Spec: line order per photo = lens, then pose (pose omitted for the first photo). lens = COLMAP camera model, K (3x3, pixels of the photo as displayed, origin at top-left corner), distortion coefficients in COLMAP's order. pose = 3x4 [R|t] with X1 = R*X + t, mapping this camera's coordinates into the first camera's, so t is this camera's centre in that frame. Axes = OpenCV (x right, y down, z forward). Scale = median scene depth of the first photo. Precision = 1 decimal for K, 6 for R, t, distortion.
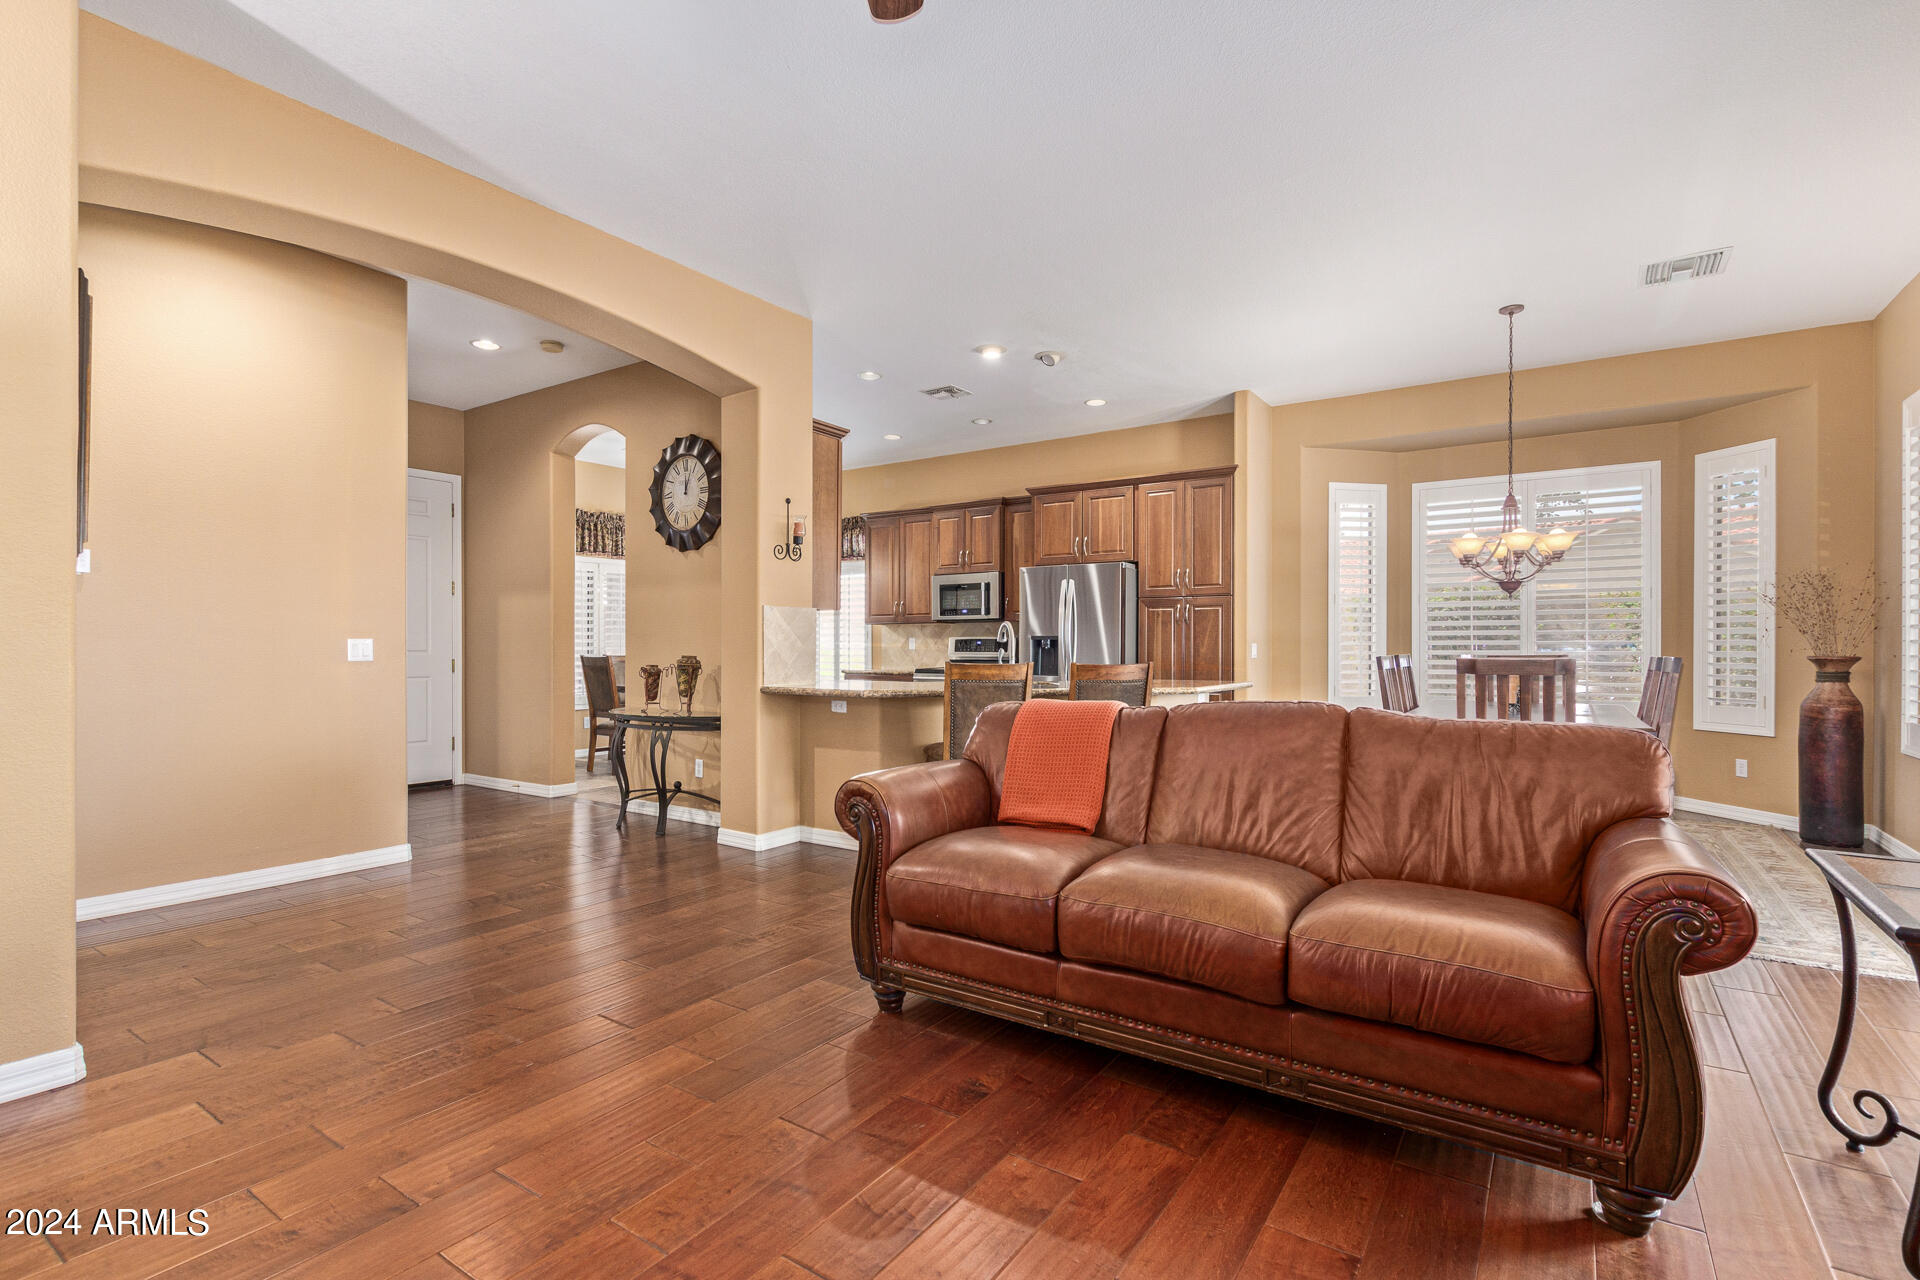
lens RADIAL K [[899.8, 0, 959.7], [0, 899.8, 648.3], [0, 0, 1]] dist [-0.001671, -0.000165]
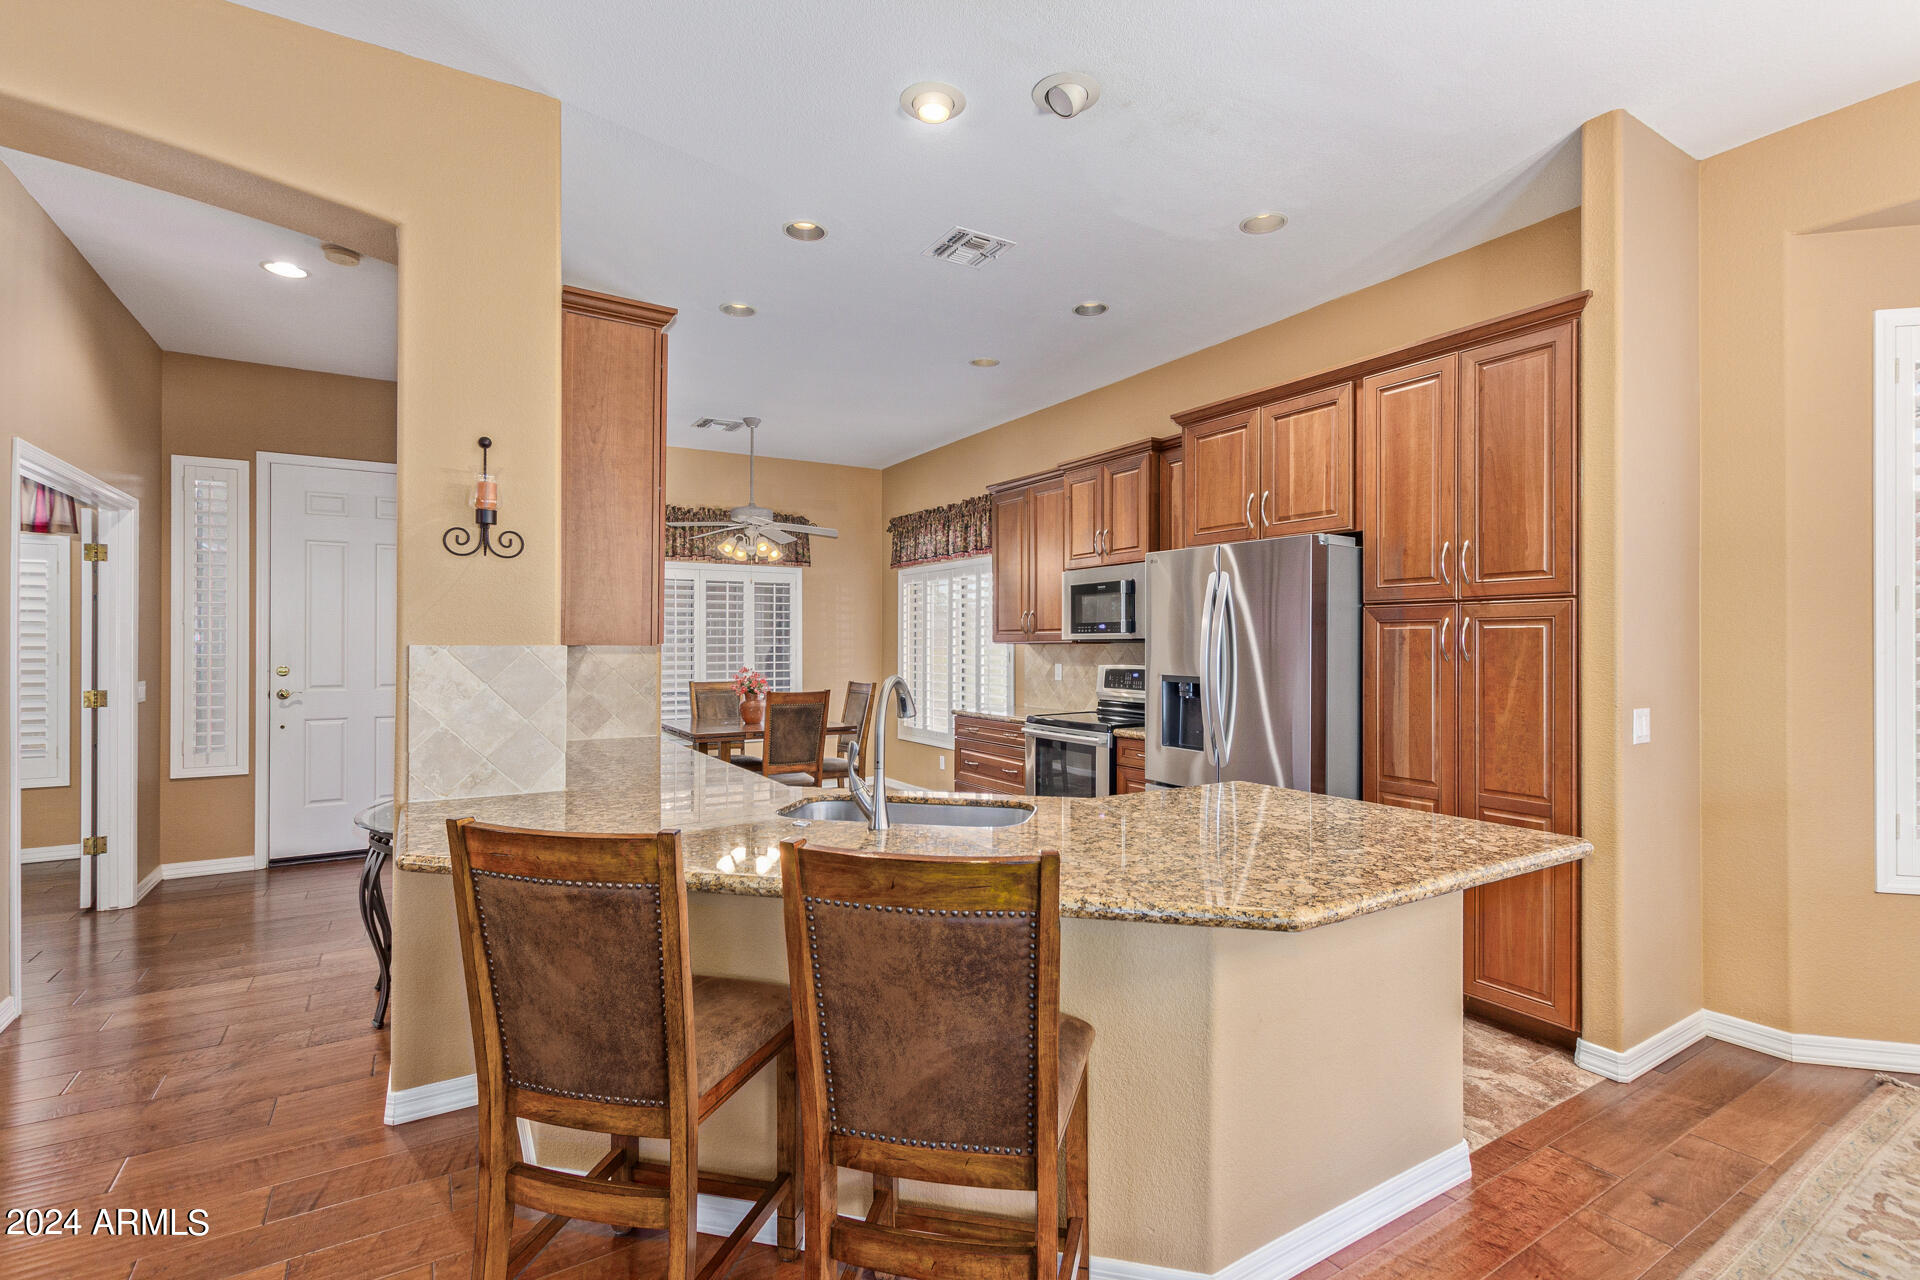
lens RADIAL K [[881.9, 0, 960.0], [0, 881.9, 640.0], [0, 0, 1]] dist [0.001599, -0.000638]
pose [[0.914490, -0.001688, -0.404605, 0.188998], [-0.000209, 0.999989, -0.004643, -0.033369], [0.404608, 0.004331, 0.914480, 0.455353]]
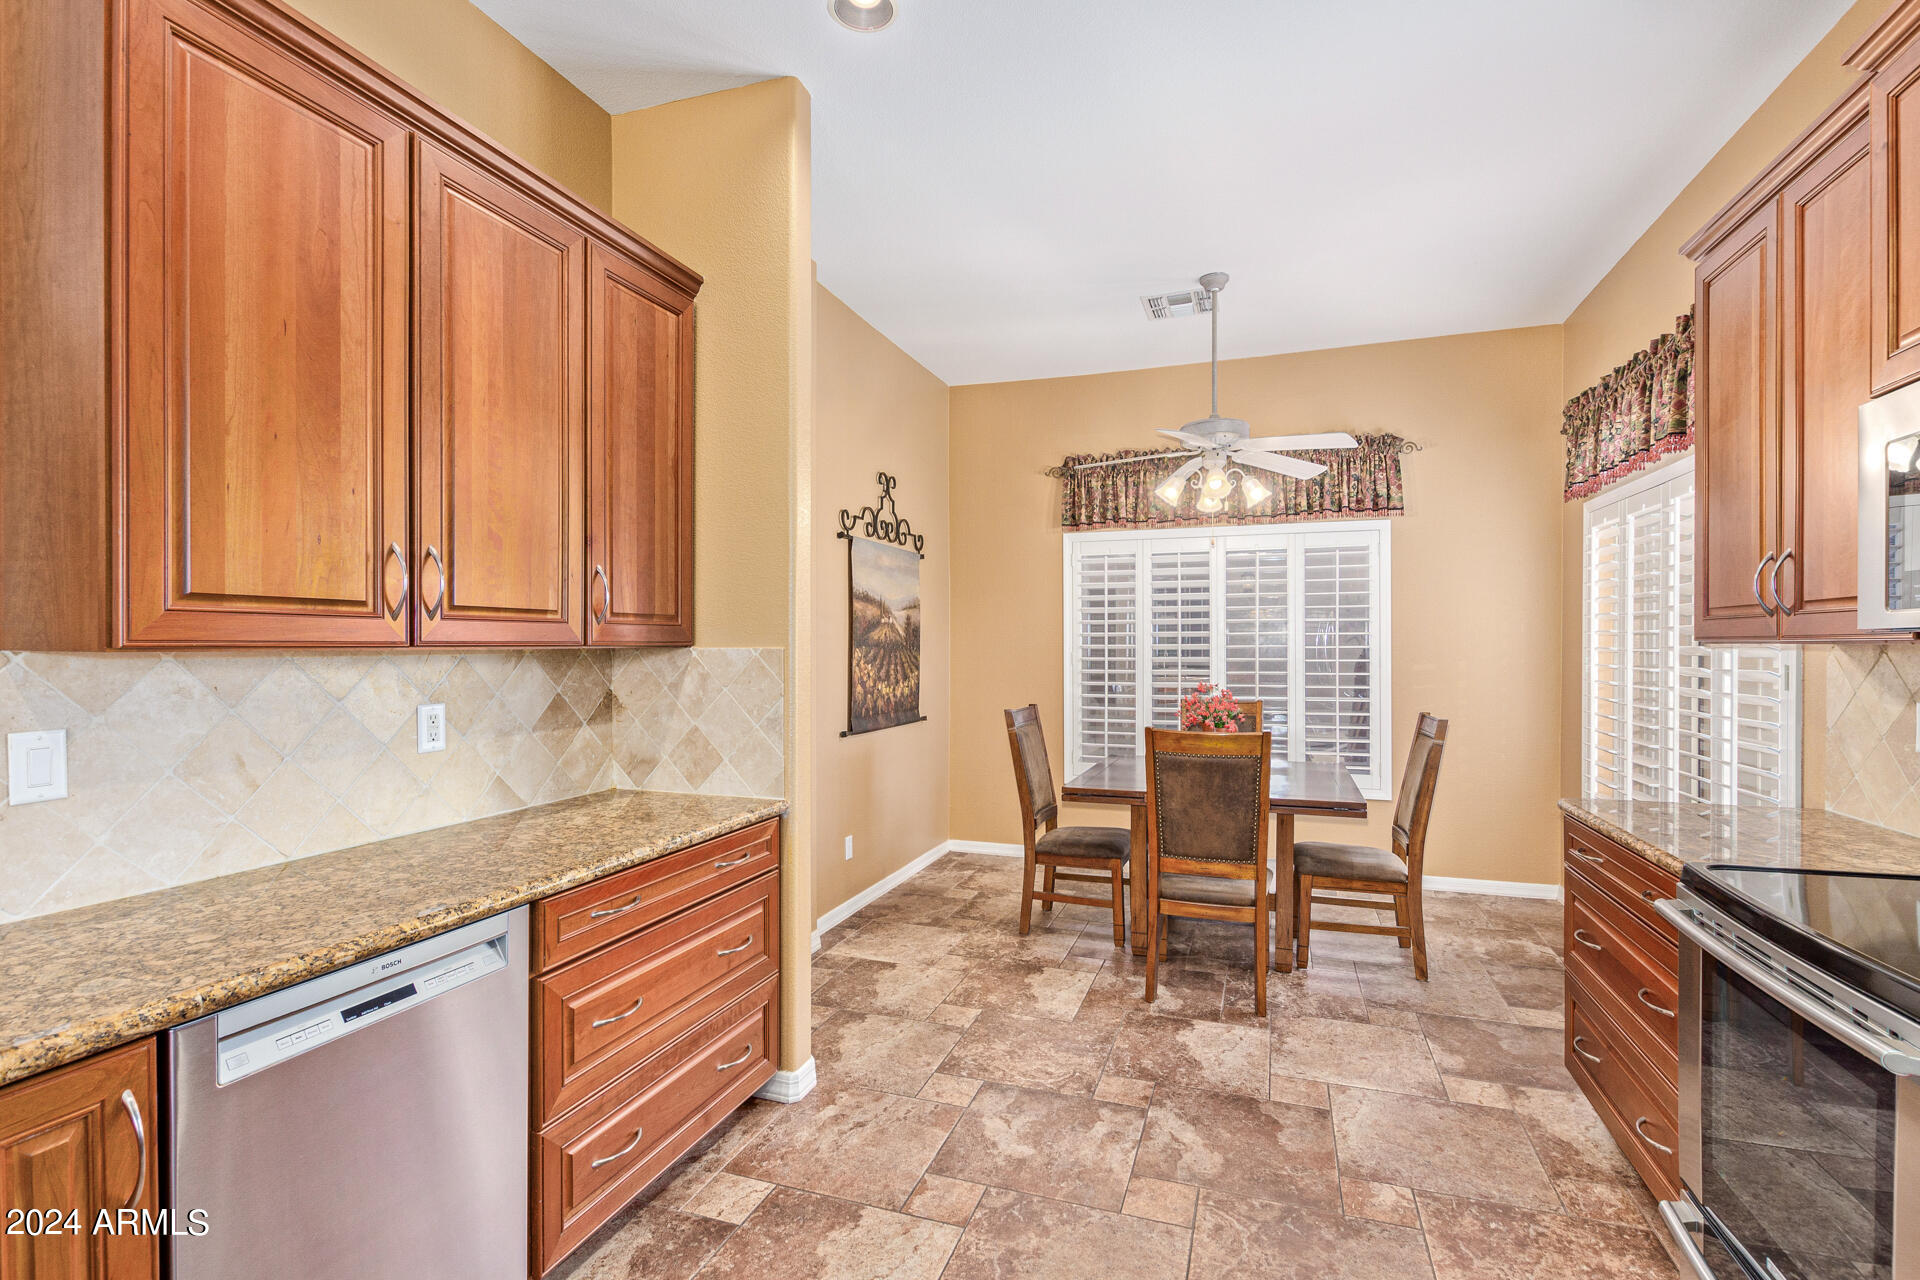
lens RADIAL K [[899.8, 0, 959.7], [0, 899.8, 648.3], [0, 0, 1]] dist [-0.001671, -0.000165]
pose [[0.268792, 0.000306, -0.963198, 0.131295], [0.004348, 0.999989, 0.001531, -0.033051], [0.963188, -0.004600, 0.268788, 0.884163]]
